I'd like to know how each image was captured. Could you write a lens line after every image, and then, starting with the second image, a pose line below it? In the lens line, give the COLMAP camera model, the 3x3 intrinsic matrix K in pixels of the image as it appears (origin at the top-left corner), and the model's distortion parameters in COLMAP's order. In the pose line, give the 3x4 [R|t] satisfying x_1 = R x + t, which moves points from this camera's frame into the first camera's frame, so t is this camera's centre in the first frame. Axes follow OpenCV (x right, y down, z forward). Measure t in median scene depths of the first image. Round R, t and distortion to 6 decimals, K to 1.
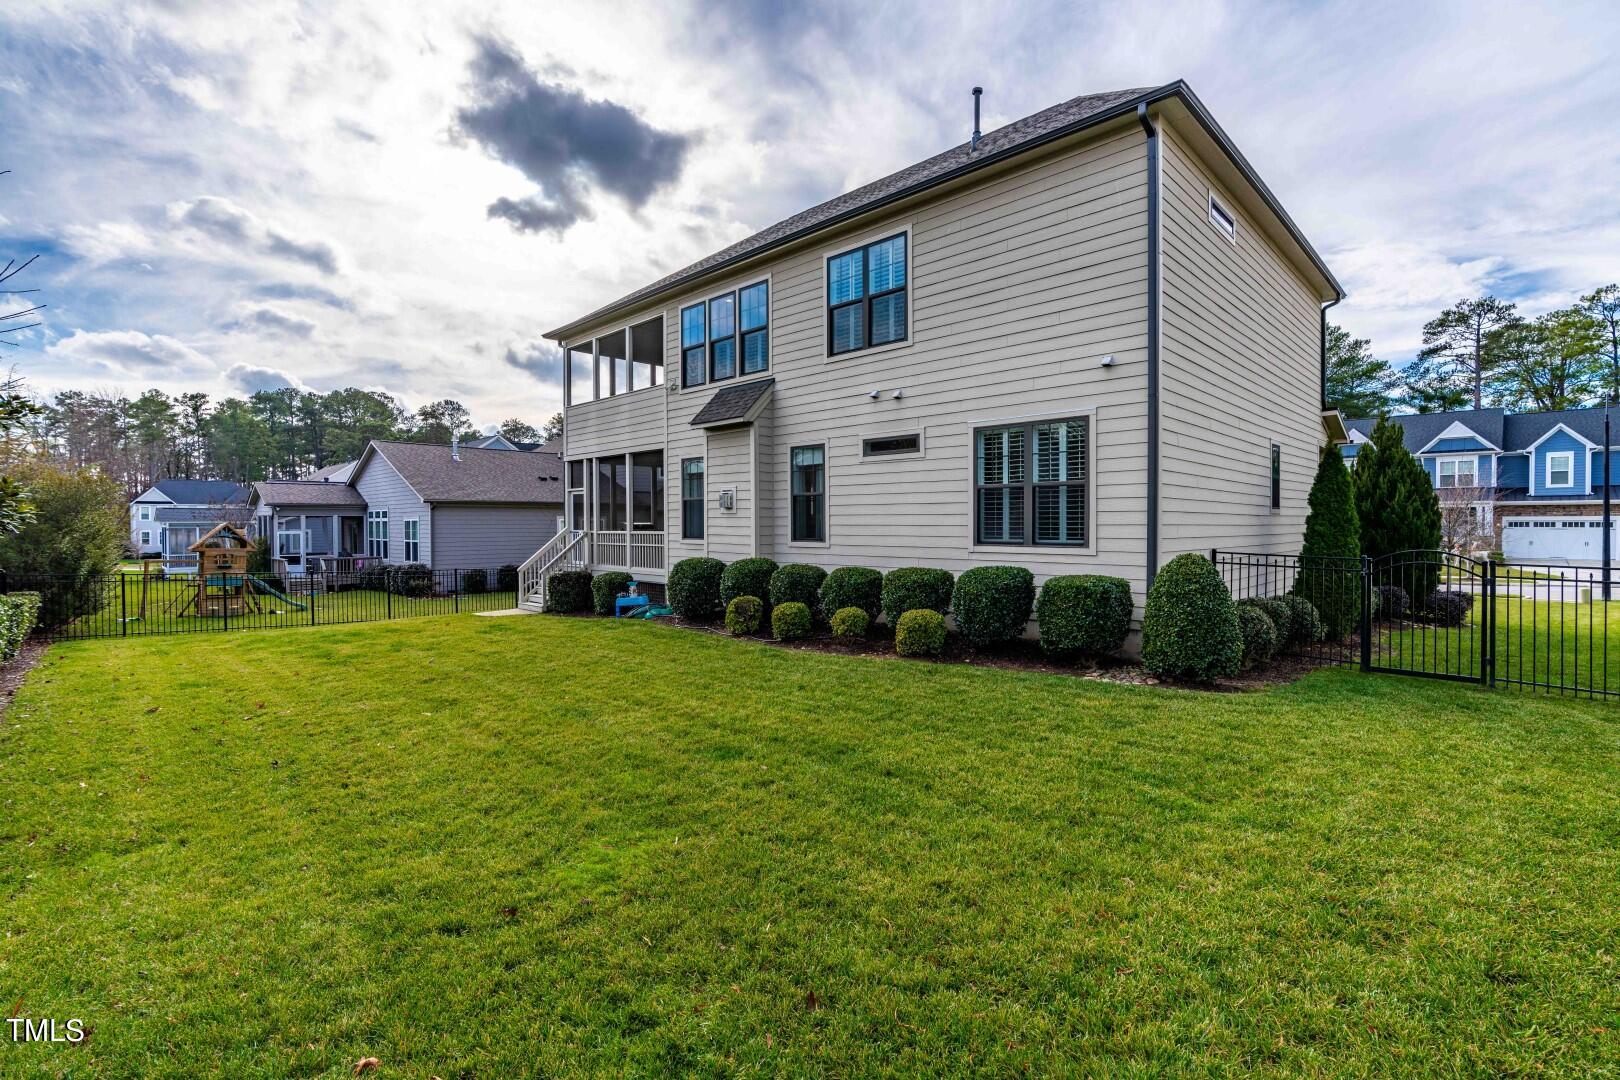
lens RADIAL K [[732.7, 0, 811.4], [0, 732.7, 527.9], [0, 0, 1]] dist [-0.003959, 0.000634]
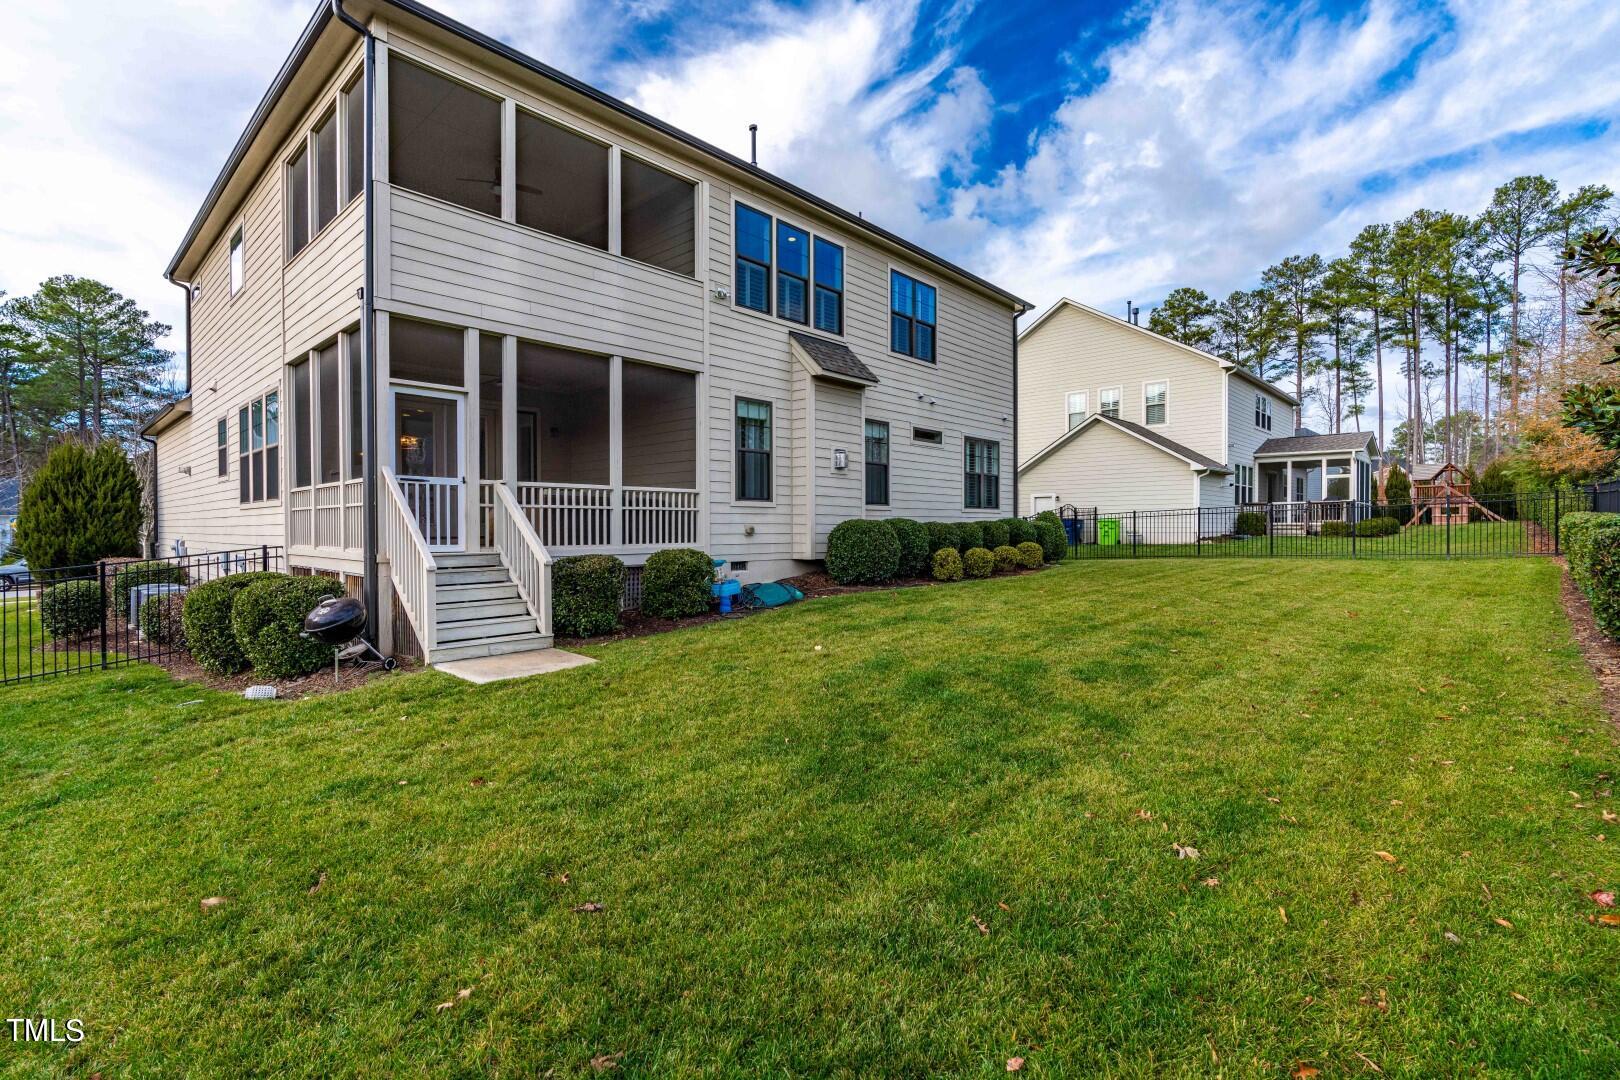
lens RADIAL K [[728.3, 0, 814.4], [0, 728.3, 529.9], [0, 0, 1]] dist [-0.008000, 0.000729]
pose [[-0.034818, -0.002706, 0.999390, -1.066839], [0.007493, 0.999968, 0.002968, 0.050599], [-0.999366, 0.007591, -0.034797, 1.072362]]
